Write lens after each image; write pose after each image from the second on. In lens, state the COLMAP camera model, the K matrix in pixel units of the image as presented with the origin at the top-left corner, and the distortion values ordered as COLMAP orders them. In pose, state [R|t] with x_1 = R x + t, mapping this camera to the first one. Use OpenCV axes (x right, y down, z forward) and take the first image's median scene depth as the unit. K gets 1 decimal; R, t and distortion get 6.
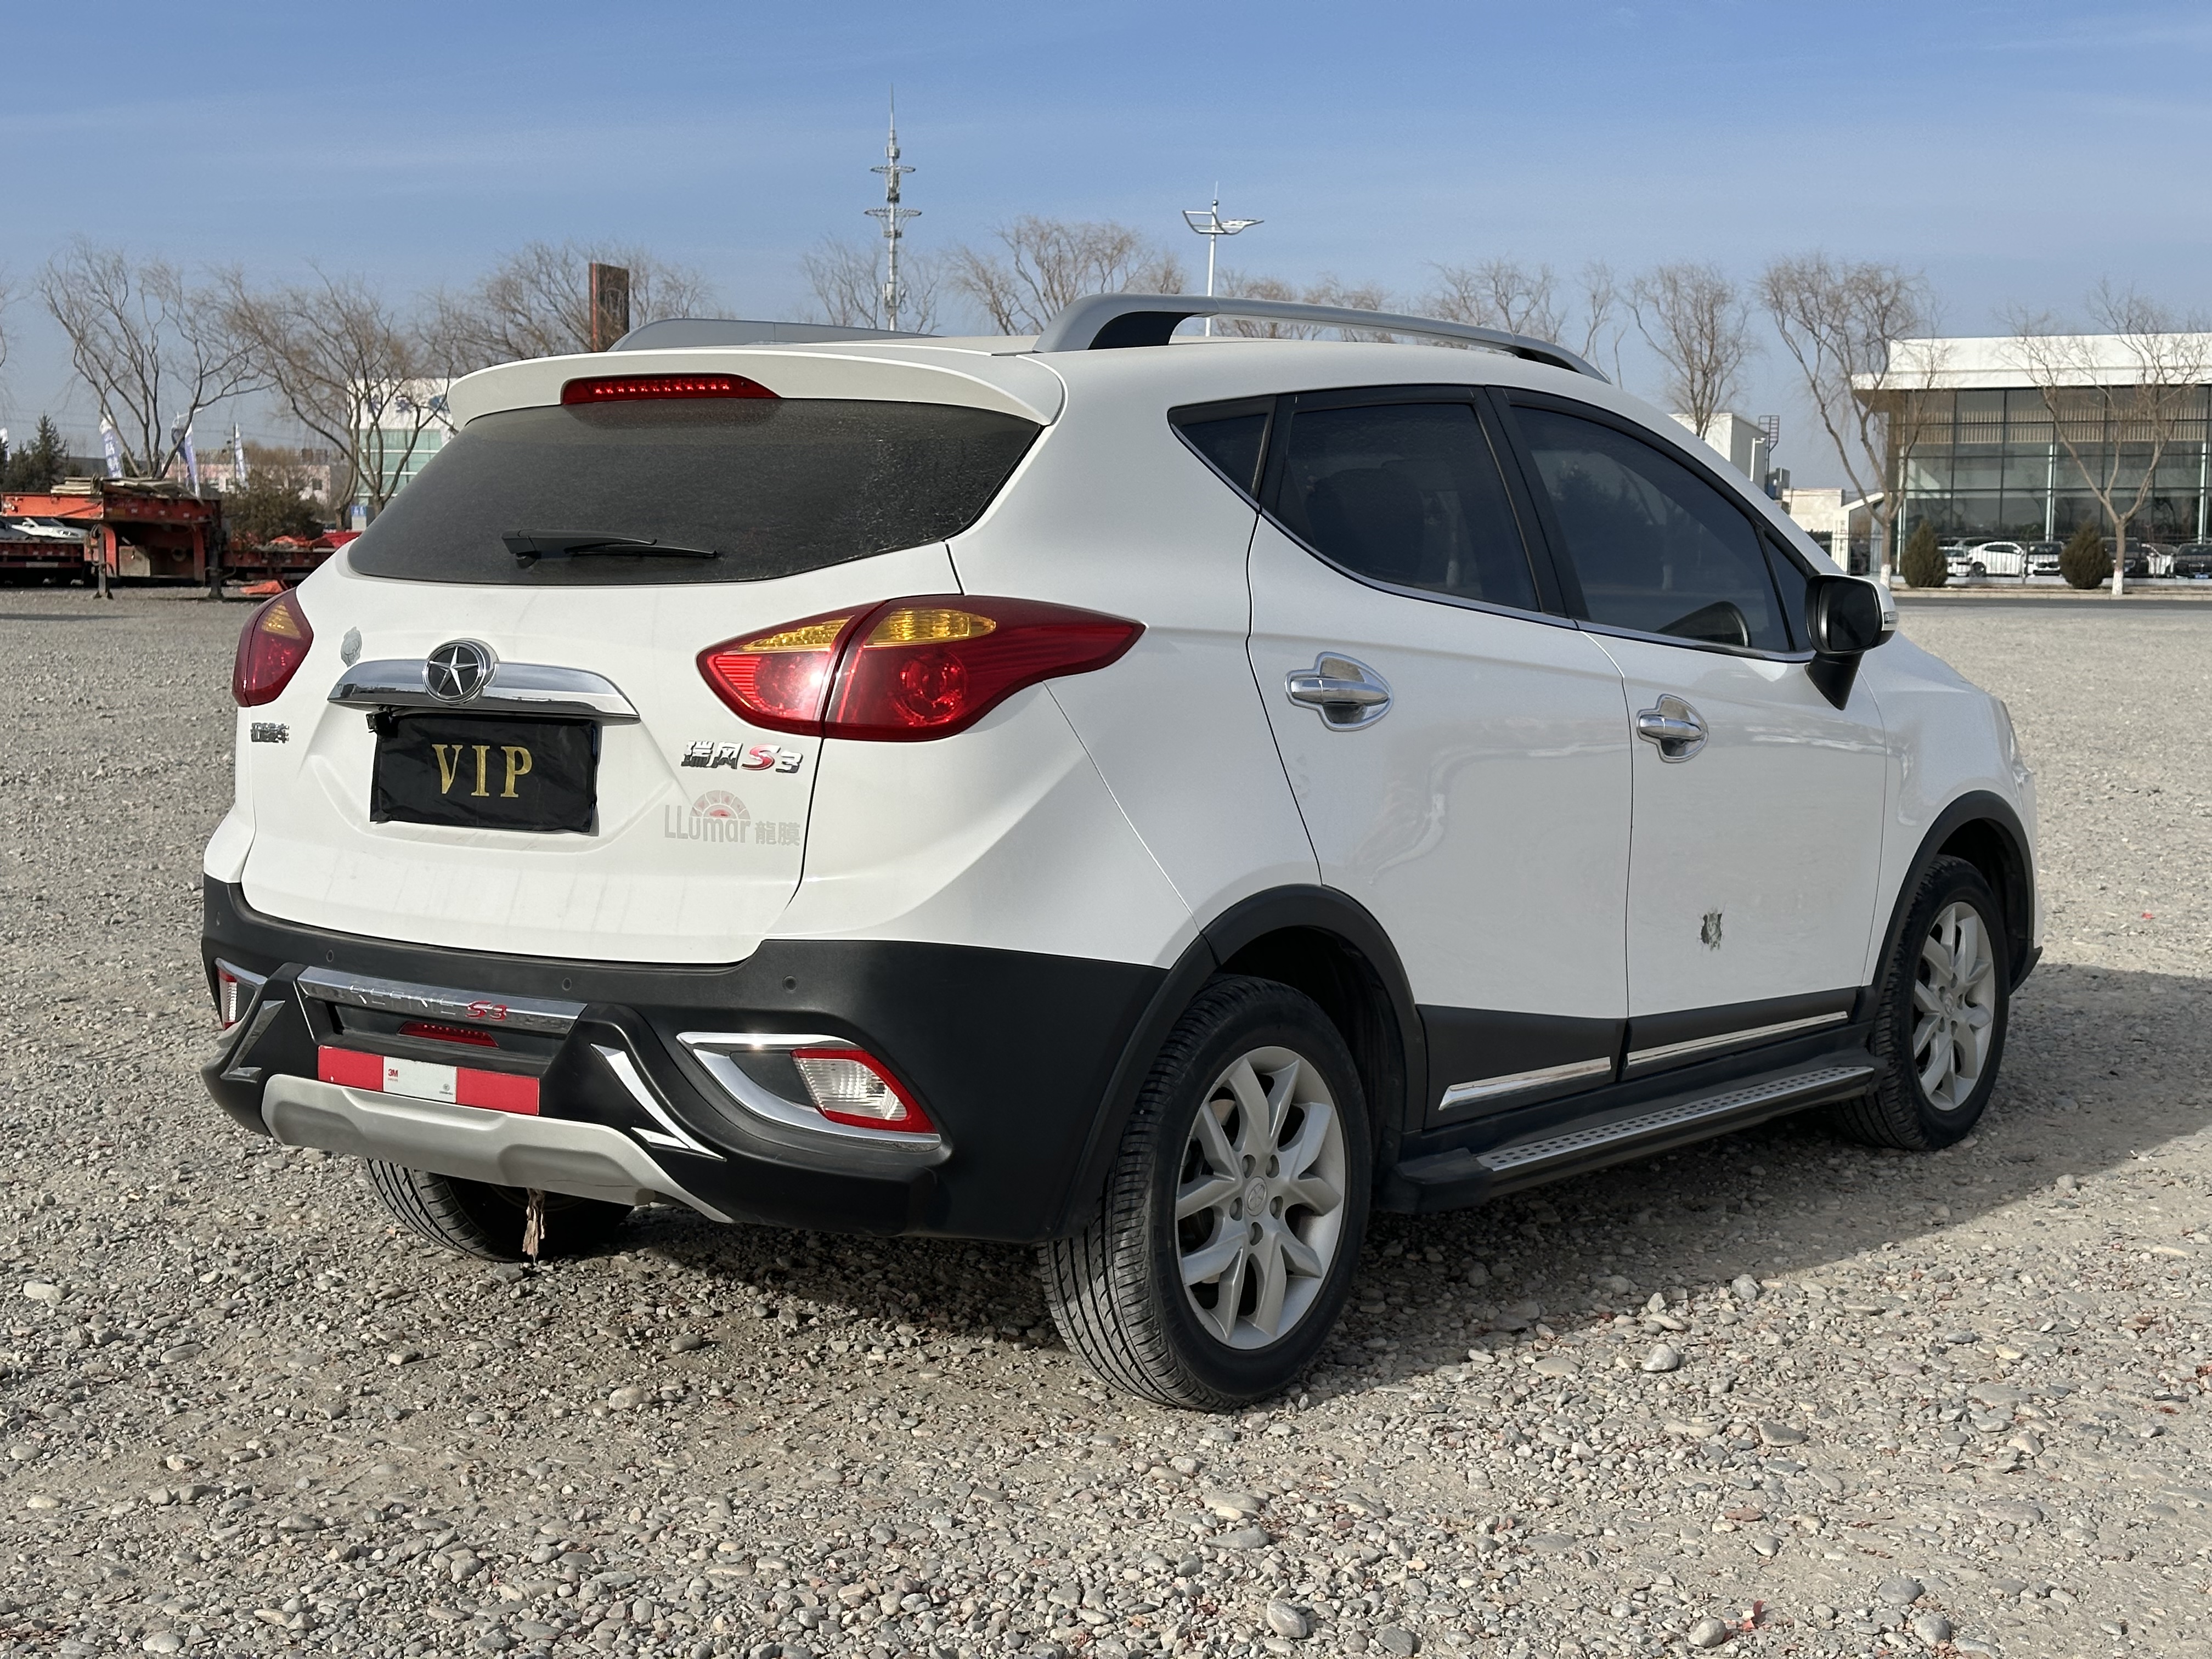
lens RADIAL K [[3110.8, 0, 1105.9], [0, 3110.8, 840.0], [0, 0, 1]] dist [0.144151, 0.000000]
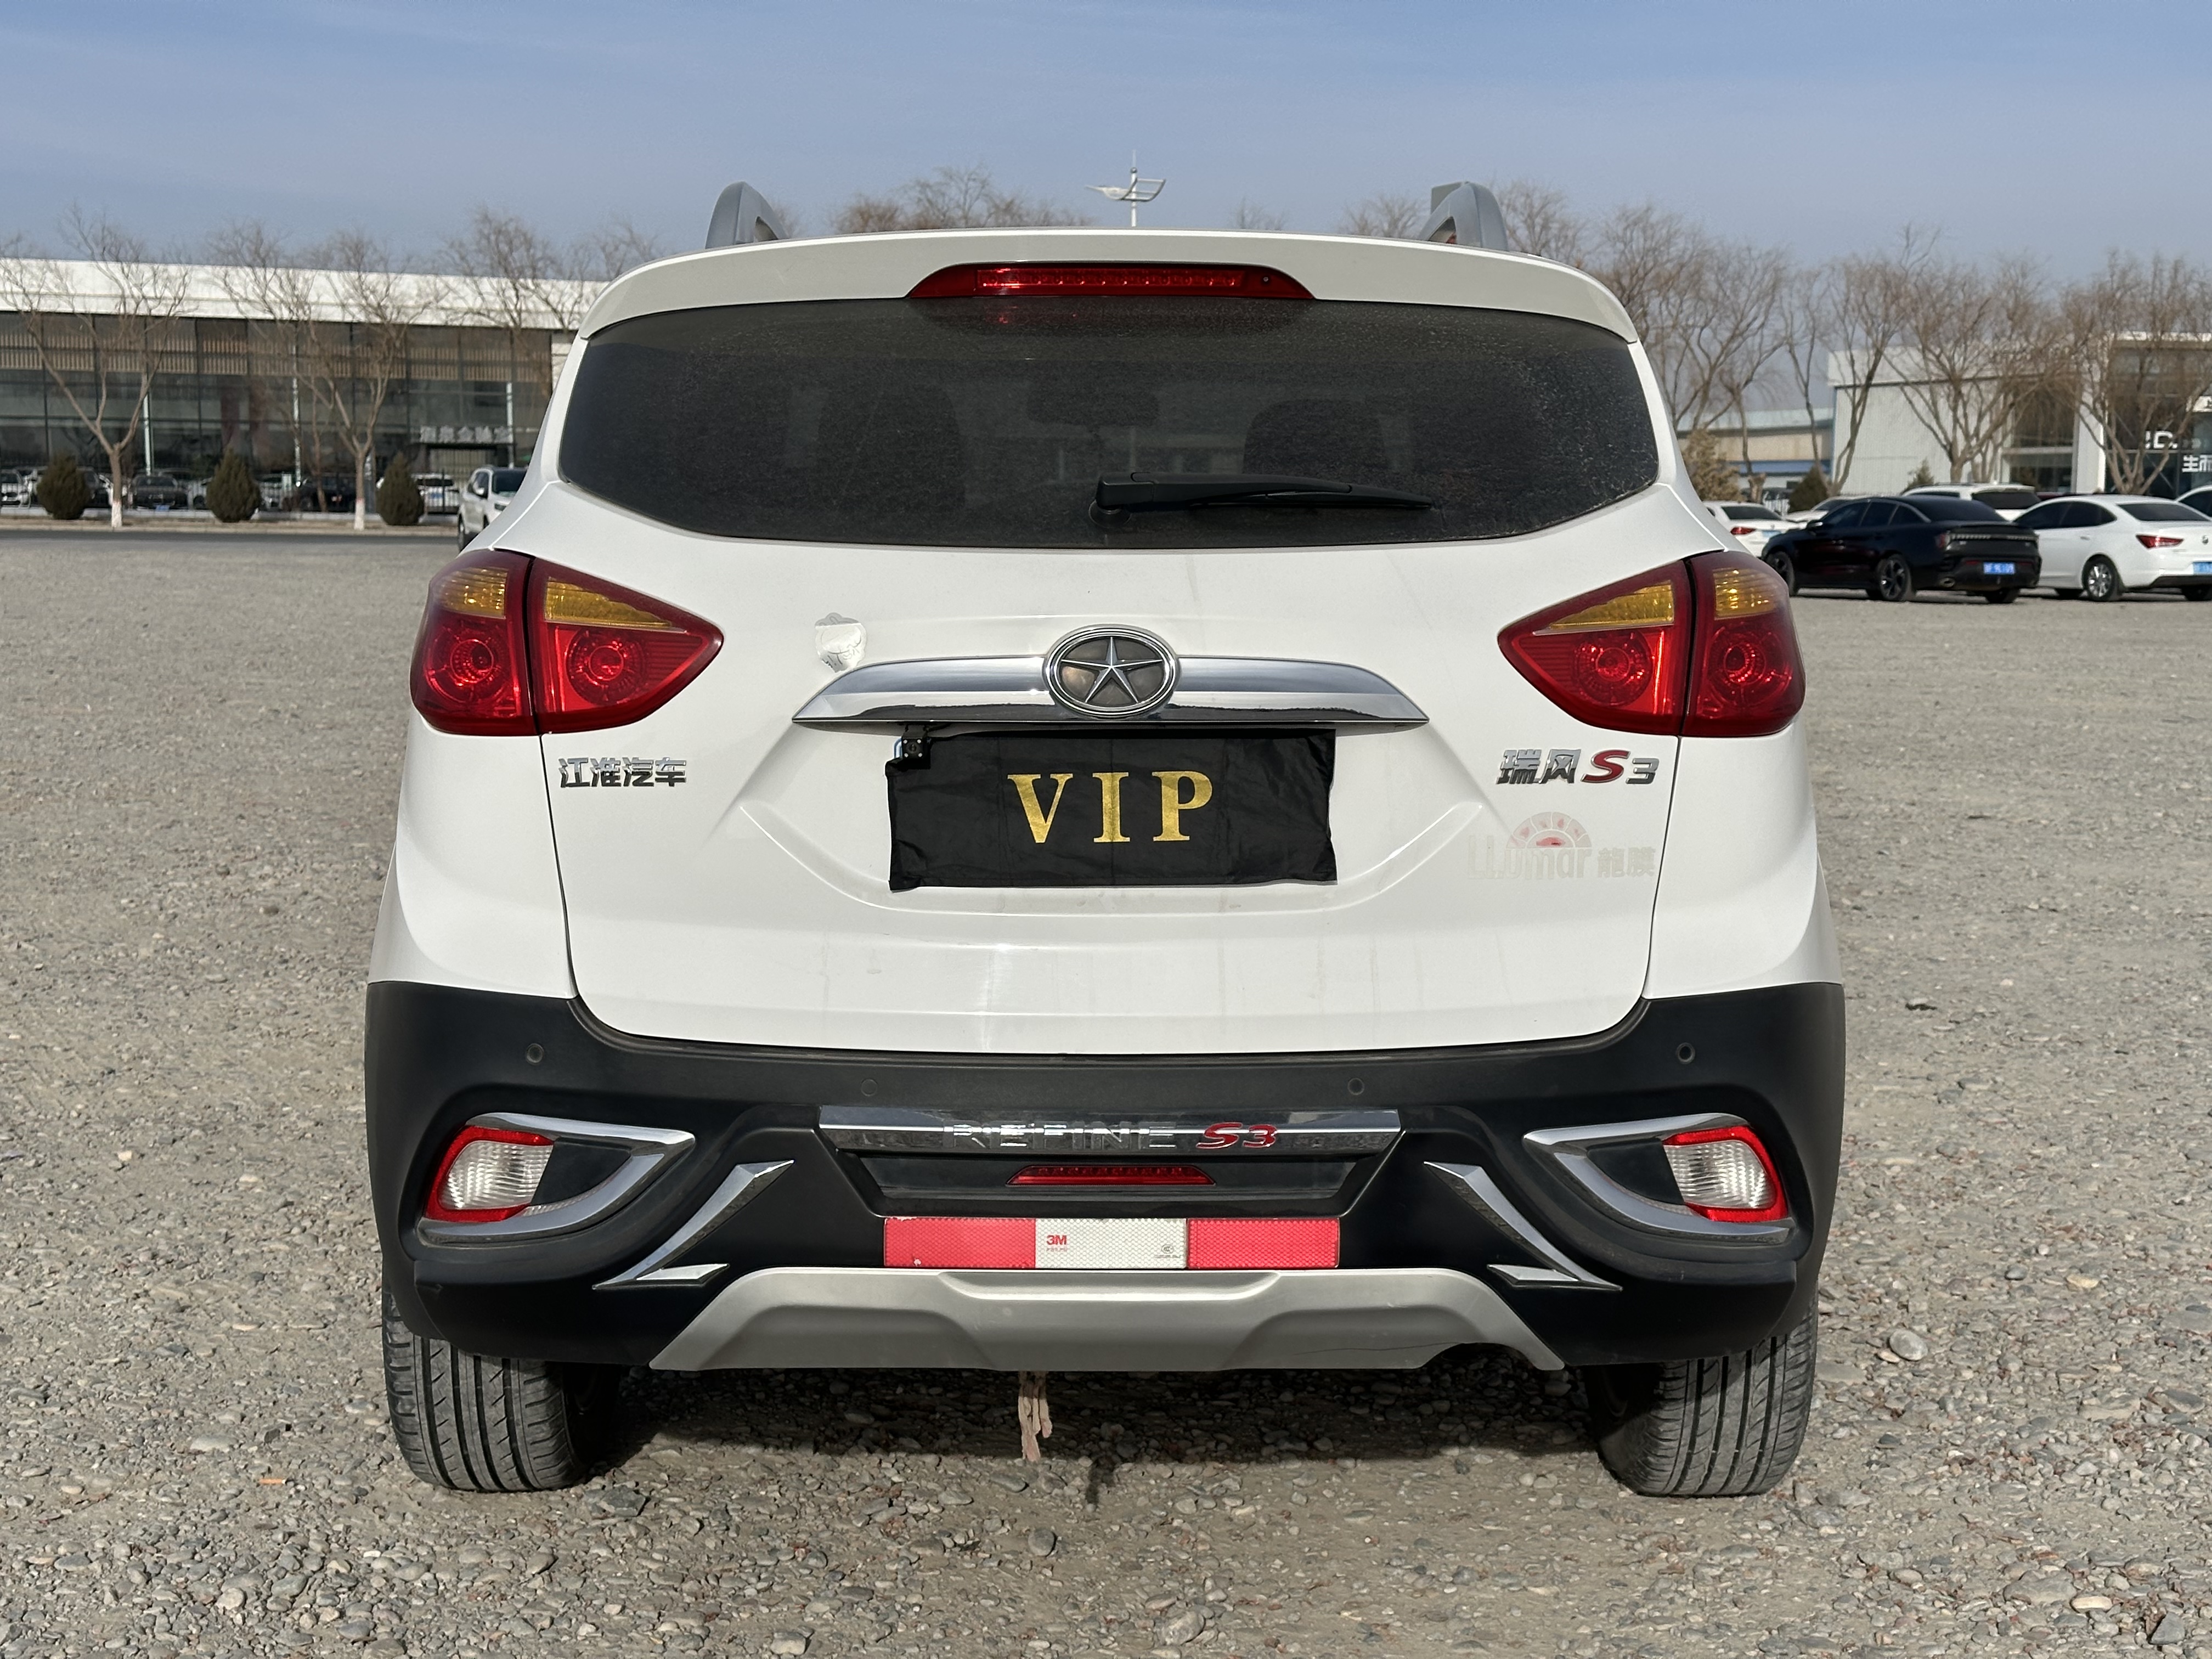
lens RADIAL K [[3110.8, 0, 1114.7], [0, 3110.8, 820.1], [0, 0, 1]] dist [0.144151, 0.000000]
pose [[0.790272, -0.067972, 0.608975, -0.637160], [0.058446, 0.997659, 0.035509, -0.044759], [-0.609962, 0.007531, 0.792395, 0.430063]]
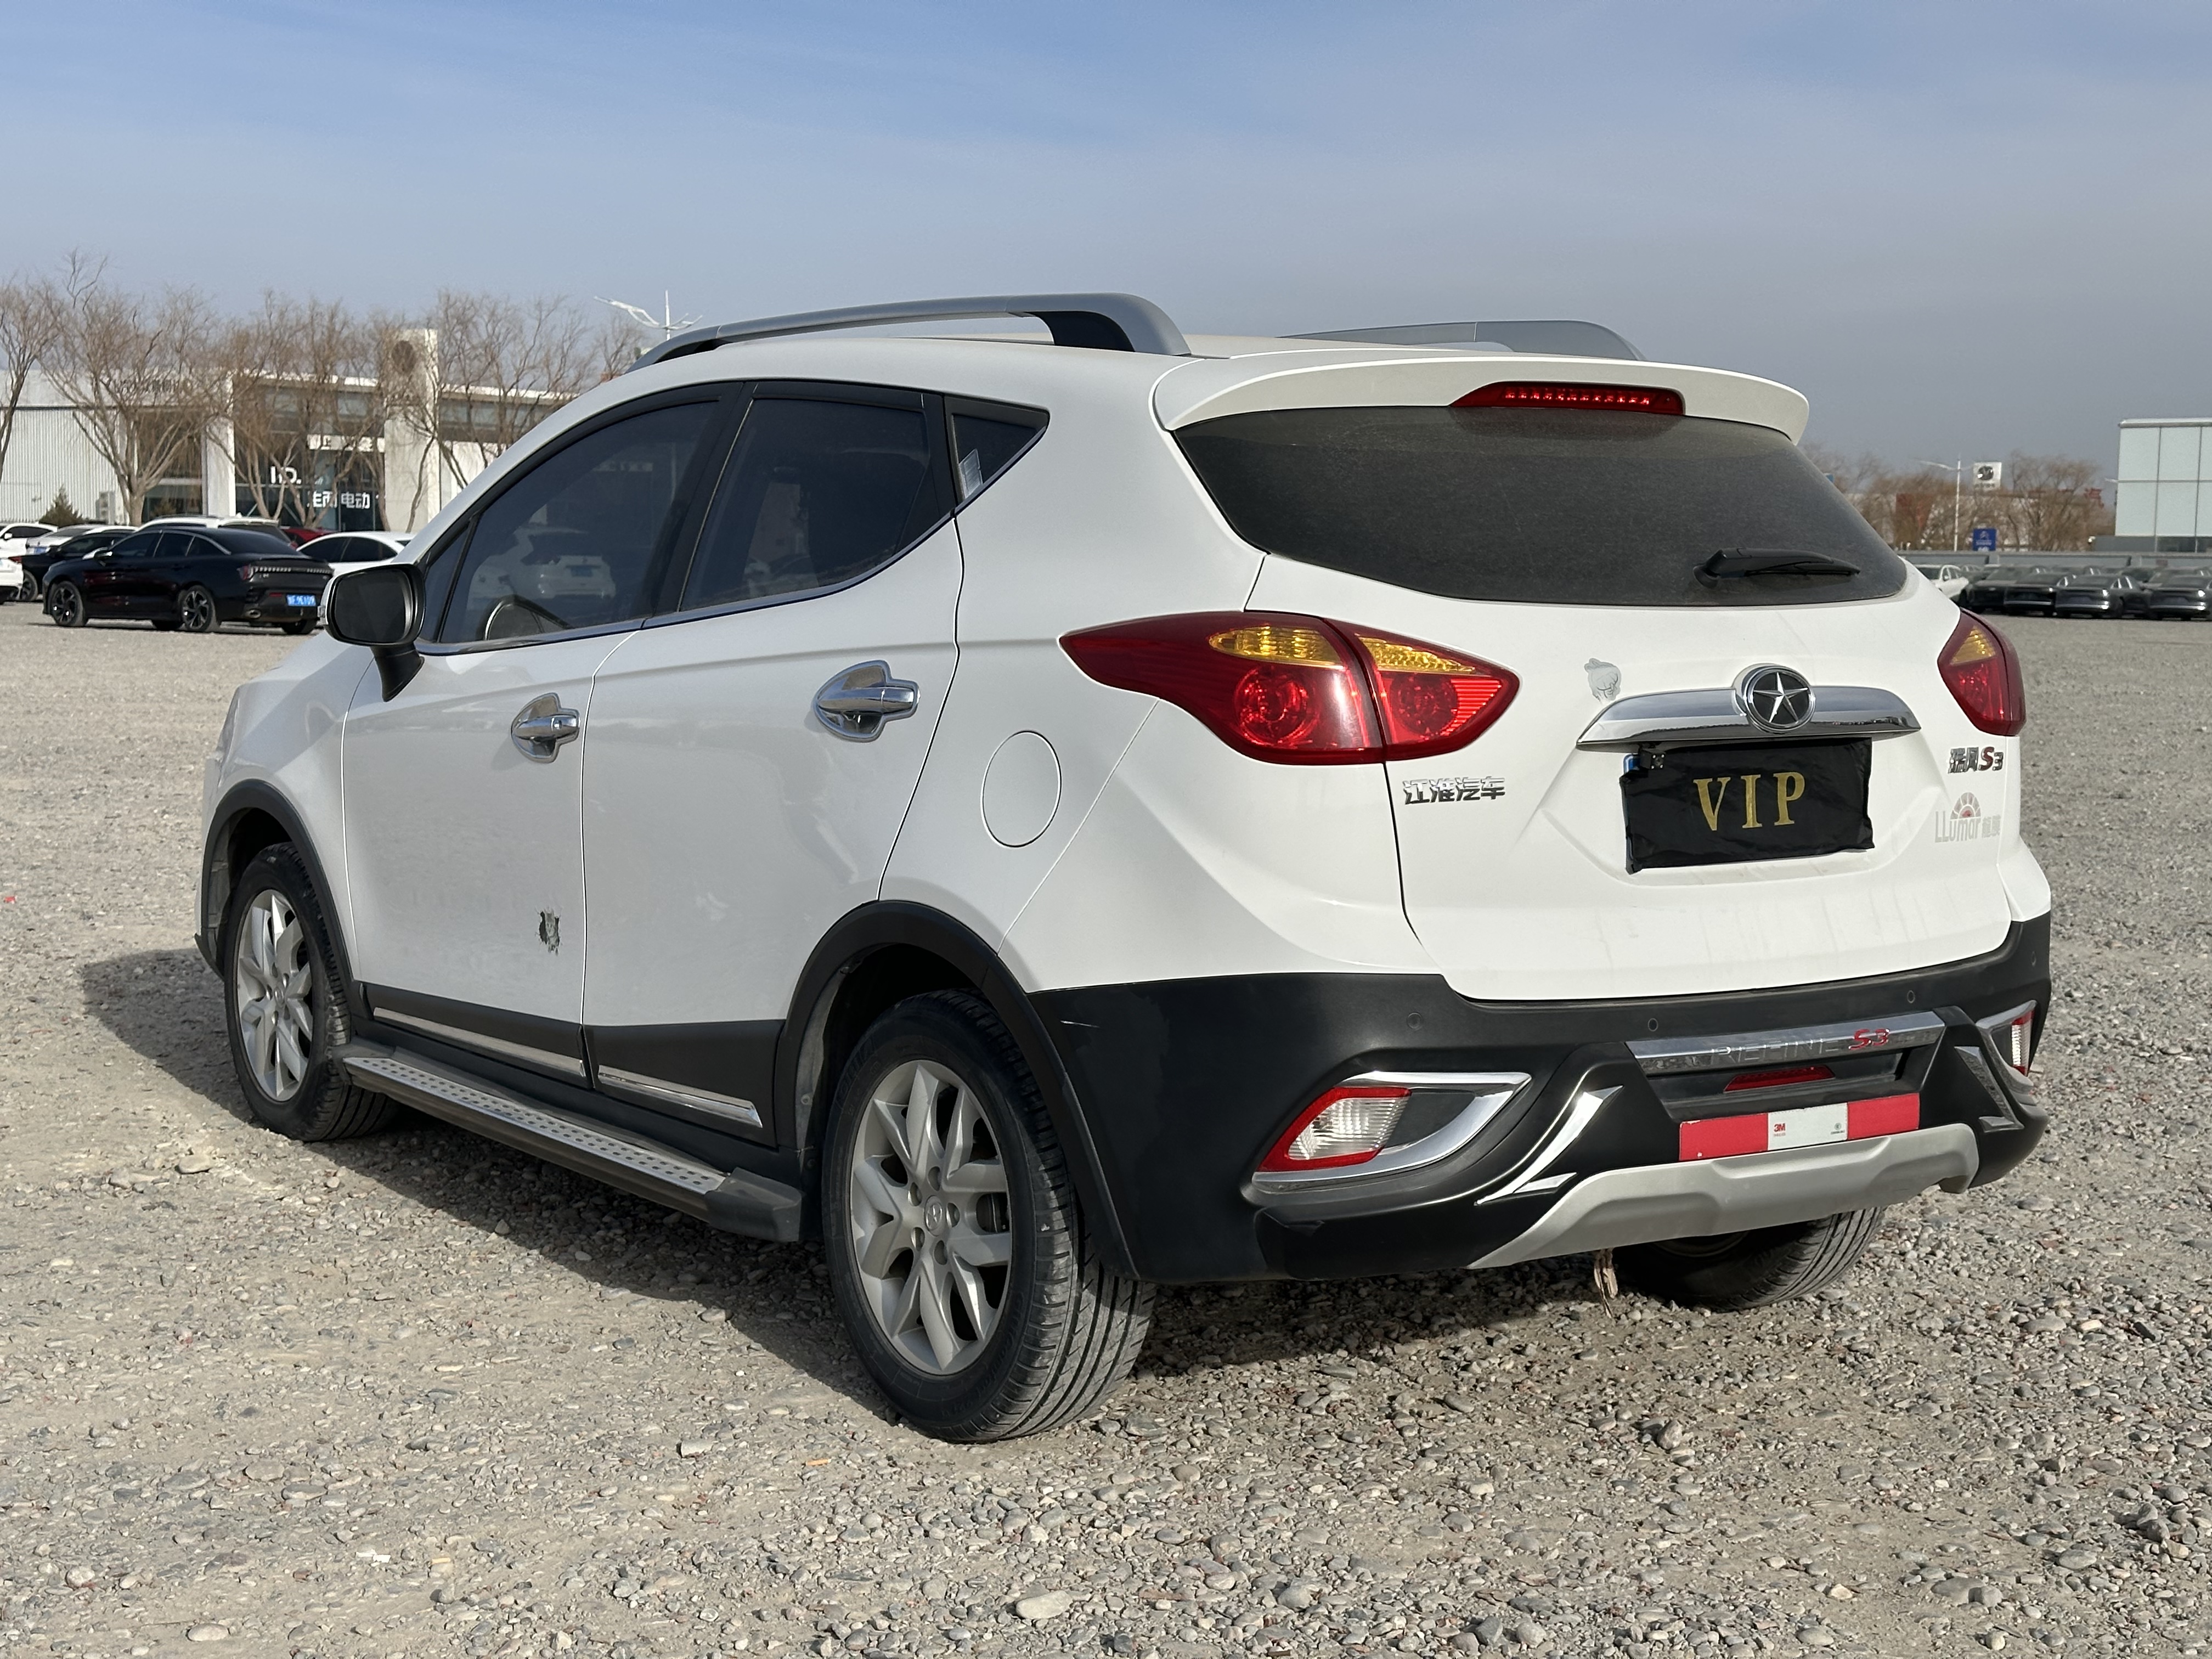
lens RADIAL K [[3110.8, 0, 1098.6], [0, 3110.8, 824.2], [0, 0, 1]] dist [0.144151, 0.000000]
pose [[0.310683, -0.090617, 0.946184, -1.168223], [0.078177, 0.994509, 0.069575, -0.097487], [-0.947293, 0.052354, 0.316061, 0.887028]]
